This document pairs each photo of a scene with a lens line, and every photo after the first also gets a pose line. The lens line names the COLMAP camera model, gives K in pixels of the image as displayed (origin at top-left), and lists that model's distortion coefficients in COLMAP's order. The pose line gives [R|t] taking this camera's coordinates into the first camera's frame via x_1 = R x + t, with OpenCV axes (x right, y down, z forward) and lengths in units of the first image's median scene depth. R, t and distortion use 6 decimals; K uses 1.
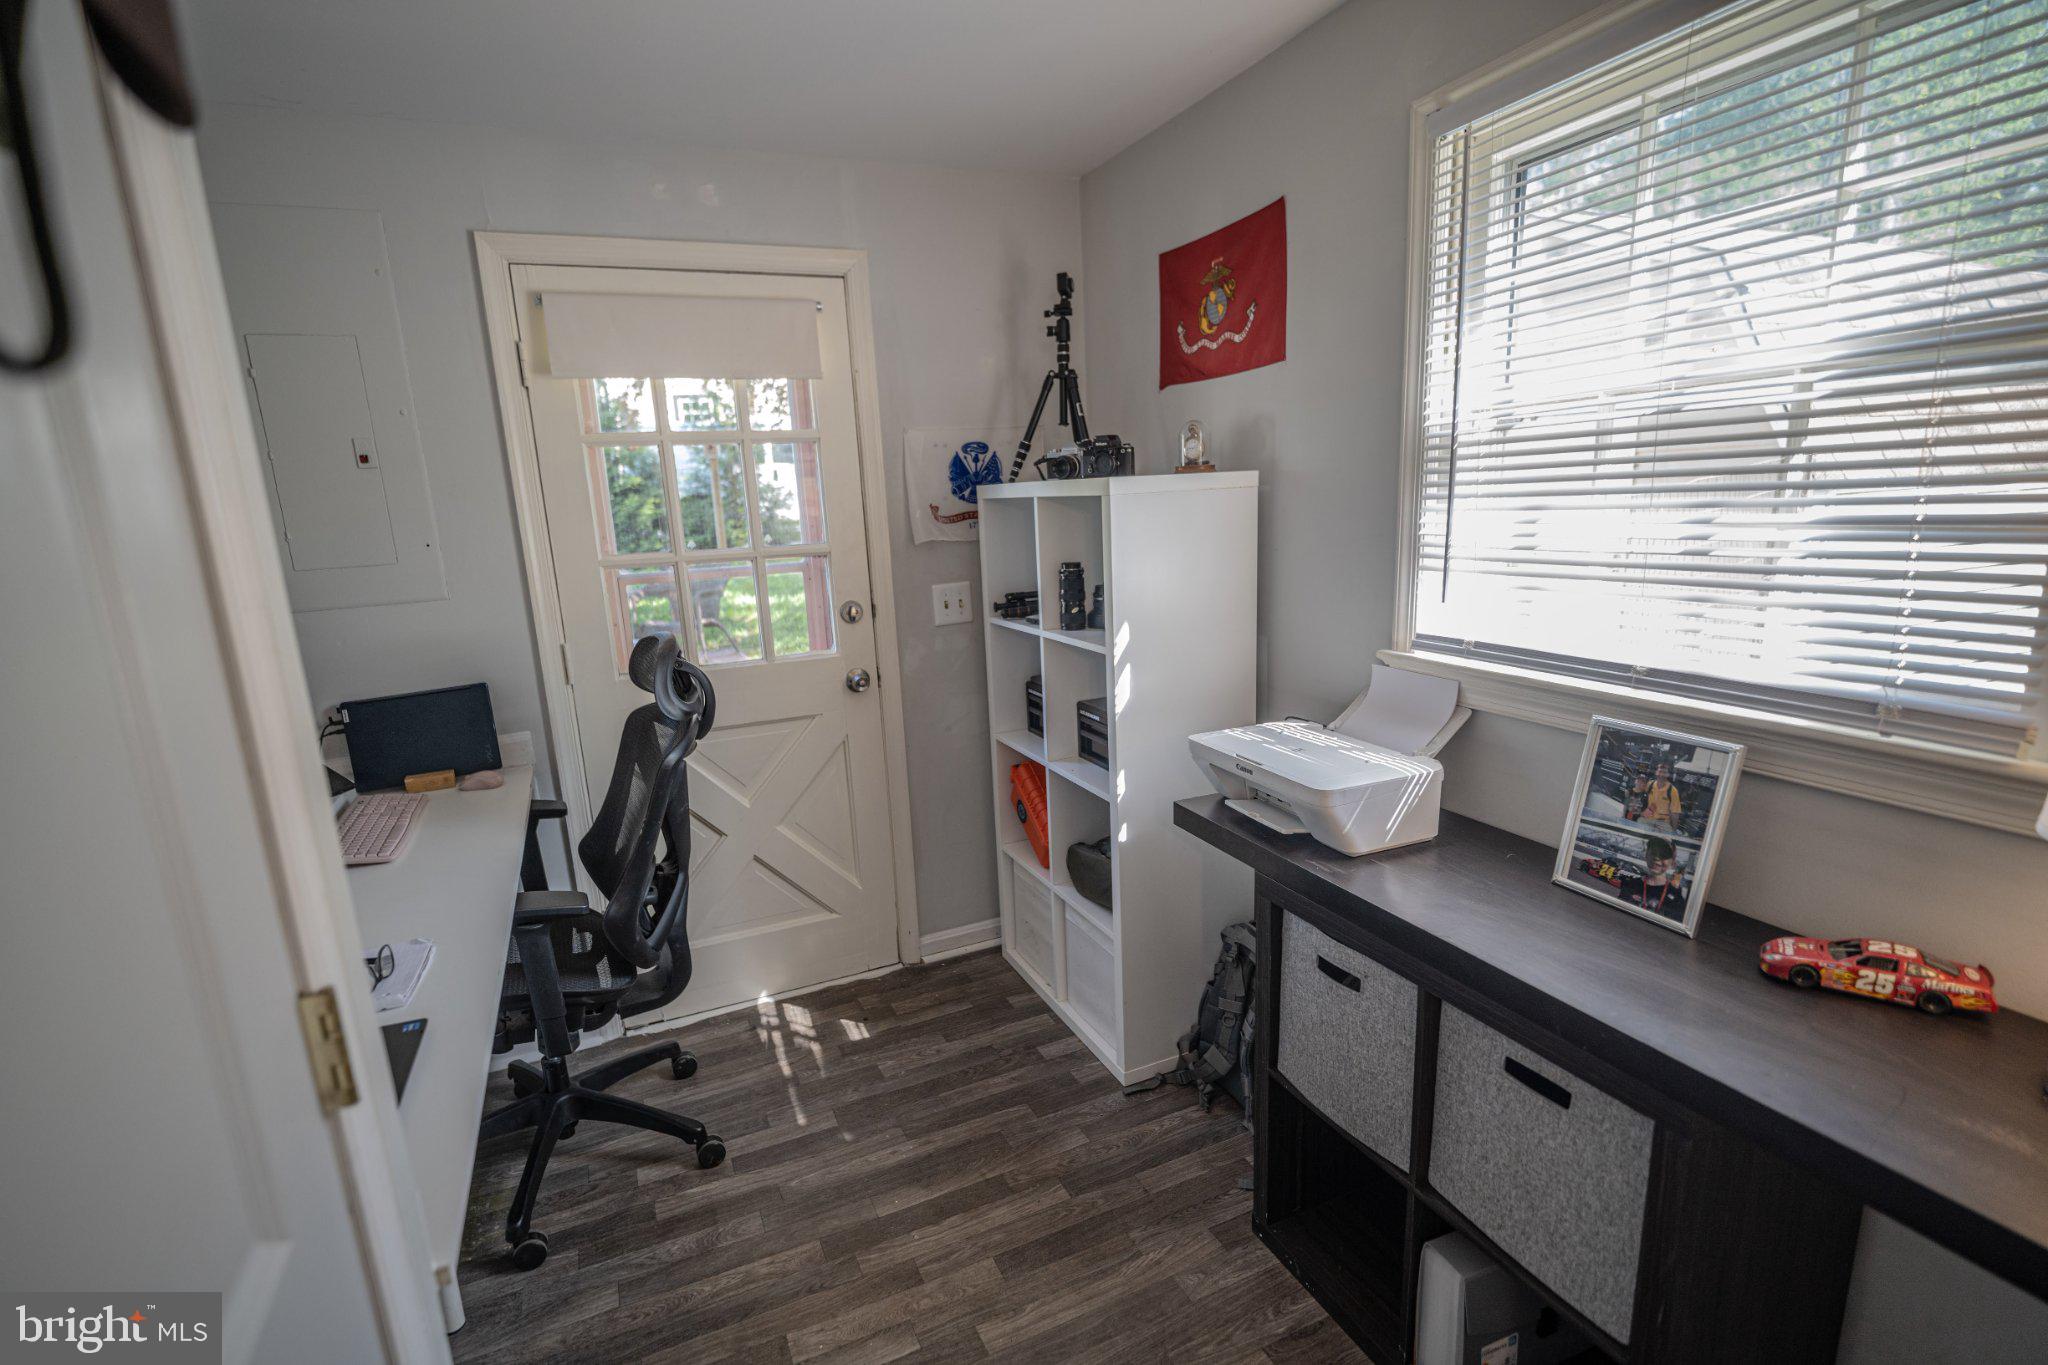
lens RADIAL K [[941.3, 0, 1008.4], [0, 941.3, 692.7], [0, 0, 1]] dist [-0.004632, -0.005184]
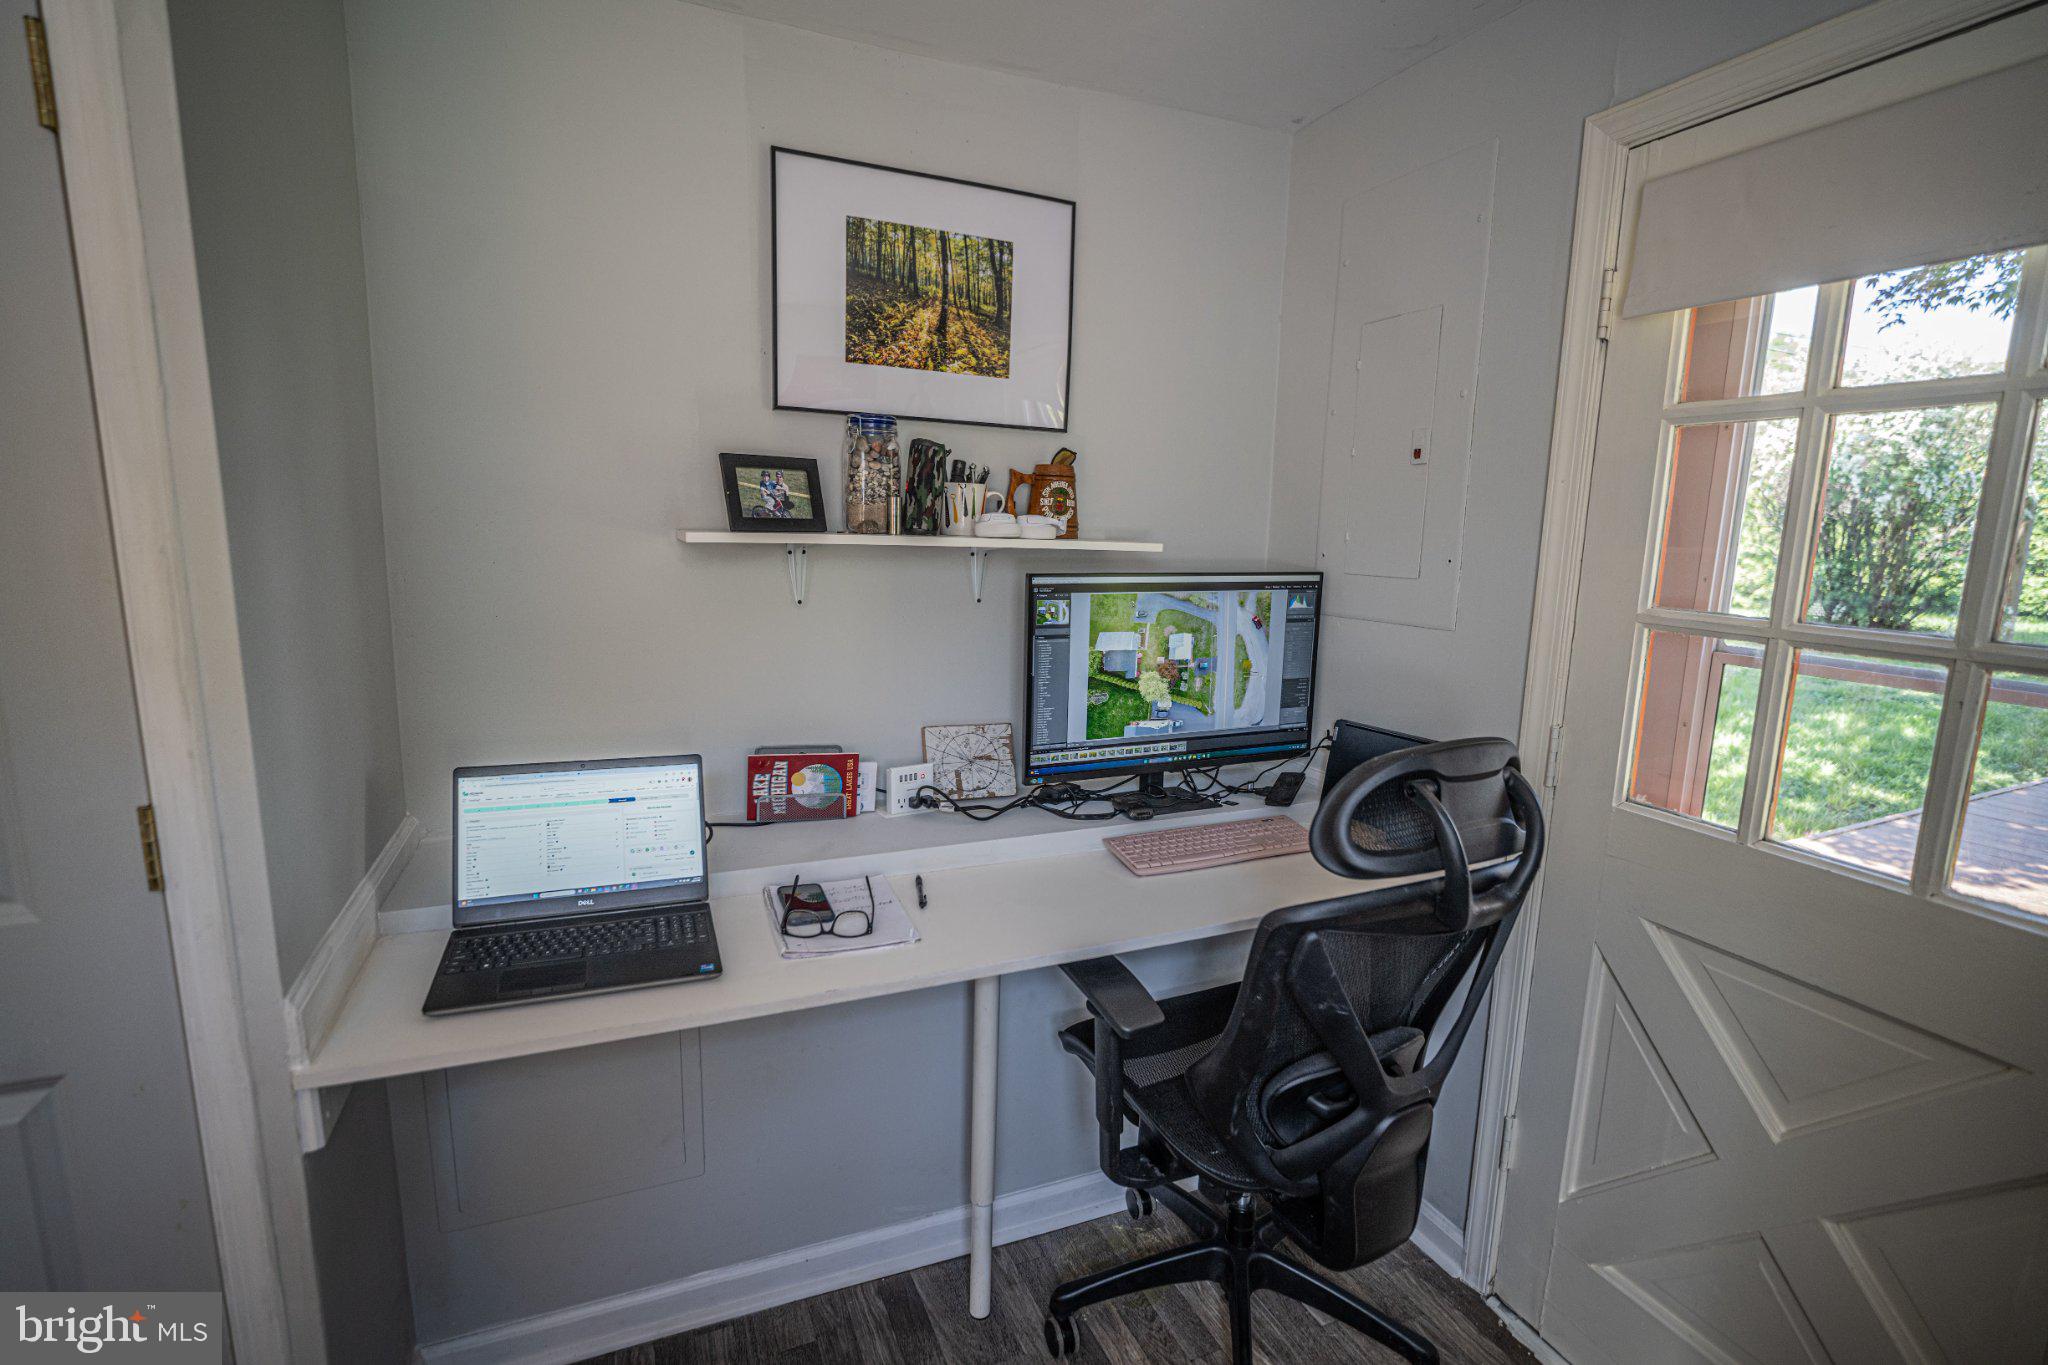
lens RADIAL K [[941.3, 0, 1025.6], [0, 941.3, 687.9], [0, 0, 1]] dist [-0.004632, -0.005184]
pose [[-0.006279, 0.218451, -0.975828, 0.162974], [-0.231019, 0.949132, 0.213961, -0.125003], [0.972929, 0.226778, 0.044506, 0.563123]]
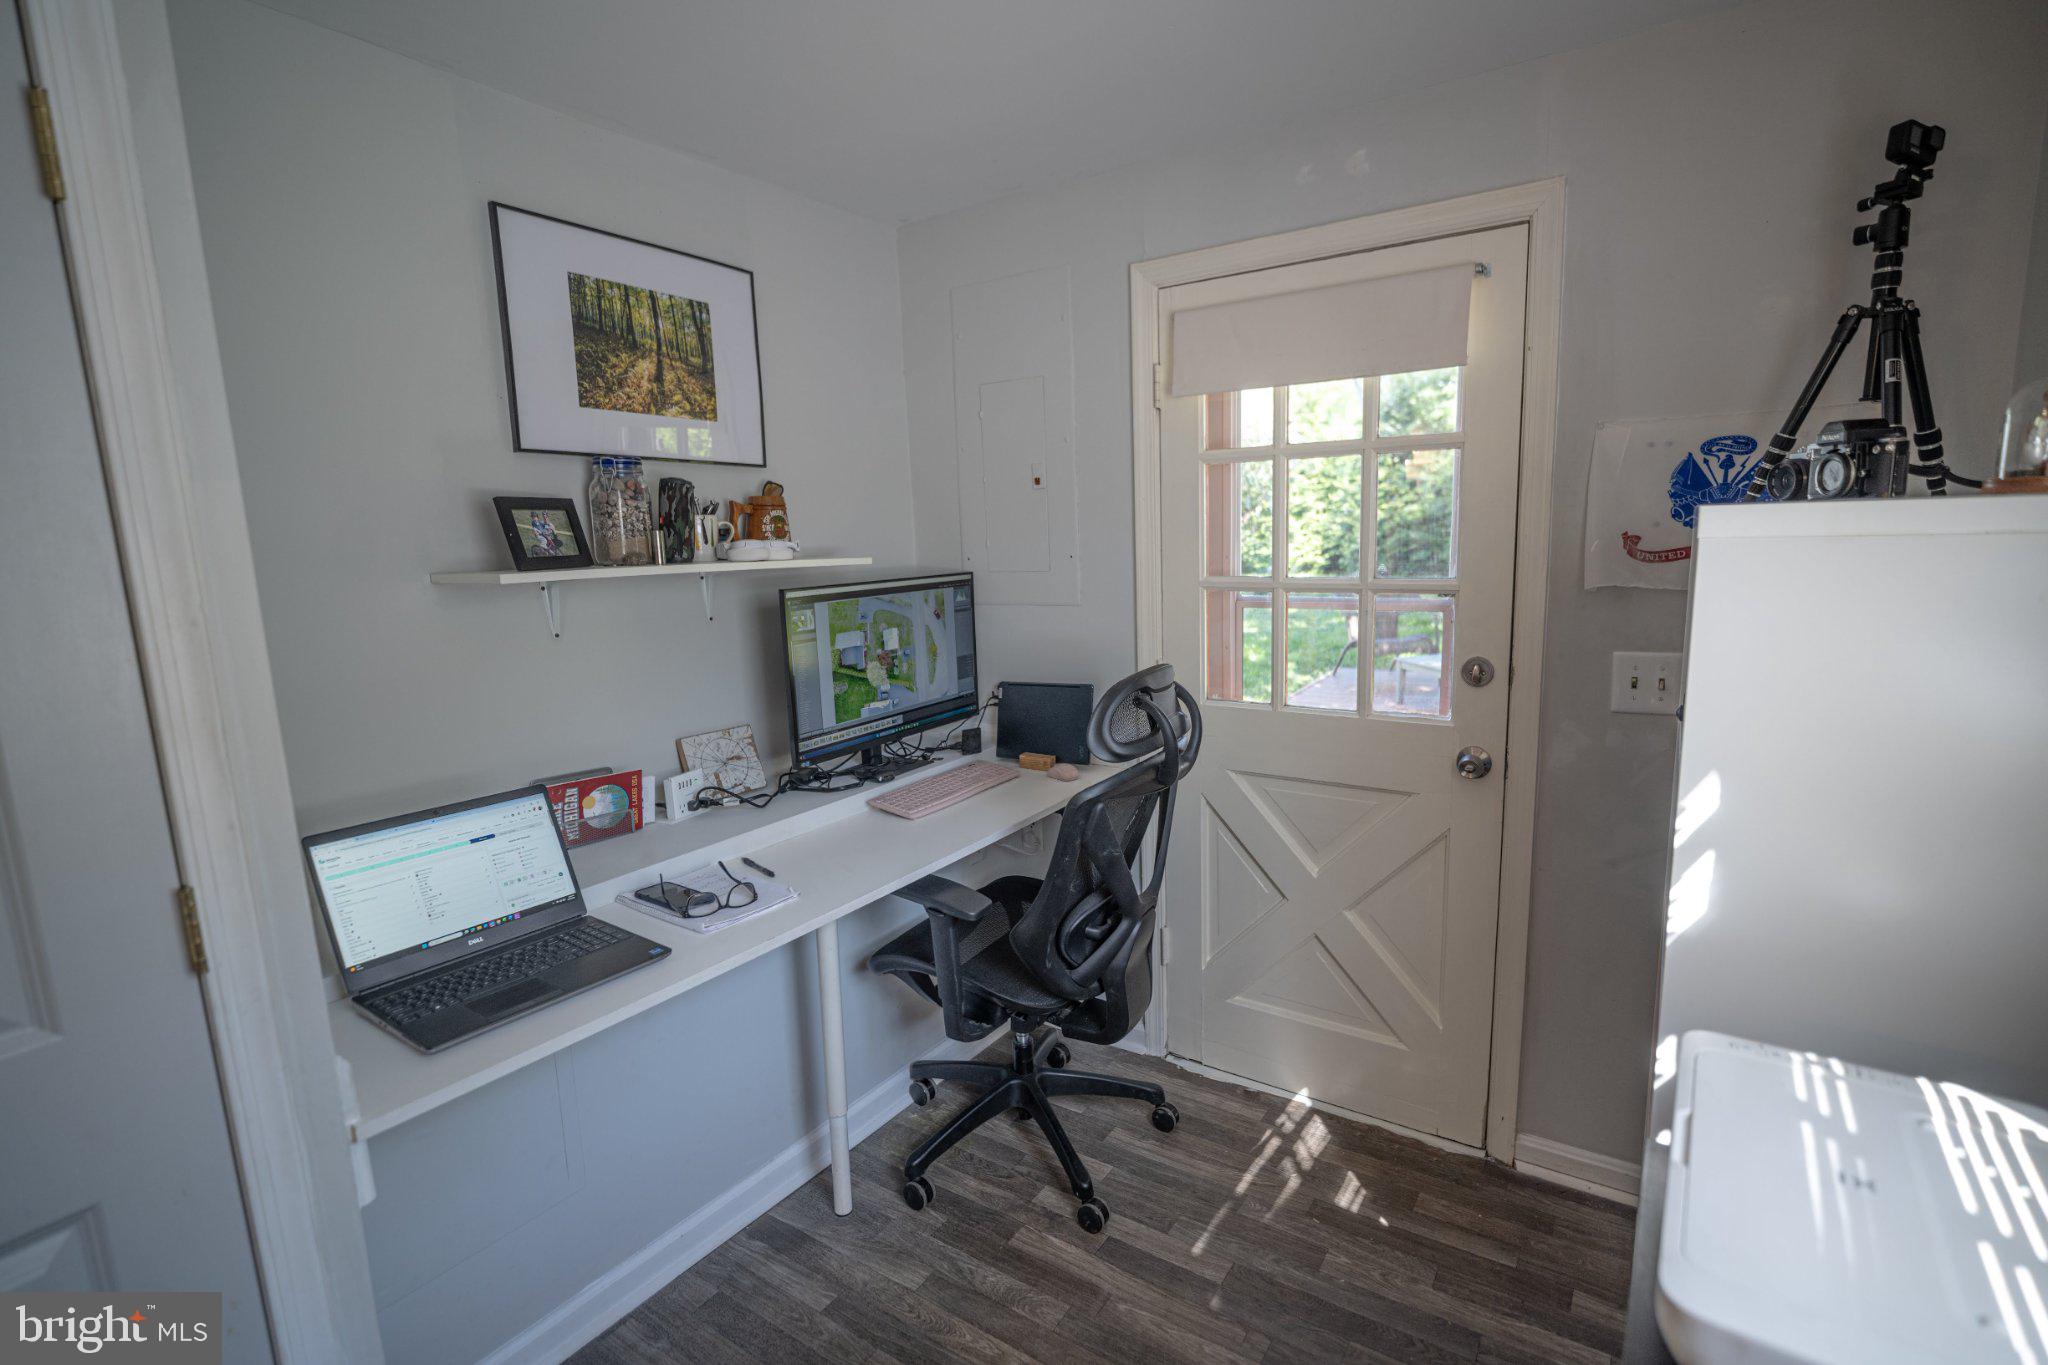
lens RADIAL K [[941.3, 0, 1037.3], [0, 941.3, 683.3], [0, 0, 1]] dist [-0.004632, -0.005184]
pose [[0.542346, 0.165423, -0.823708, 0.276512], [-0.171803, 0.981543, 0.084002, -0.083708], [0.822401, 0.095957, 0.560757, 0.306867]]
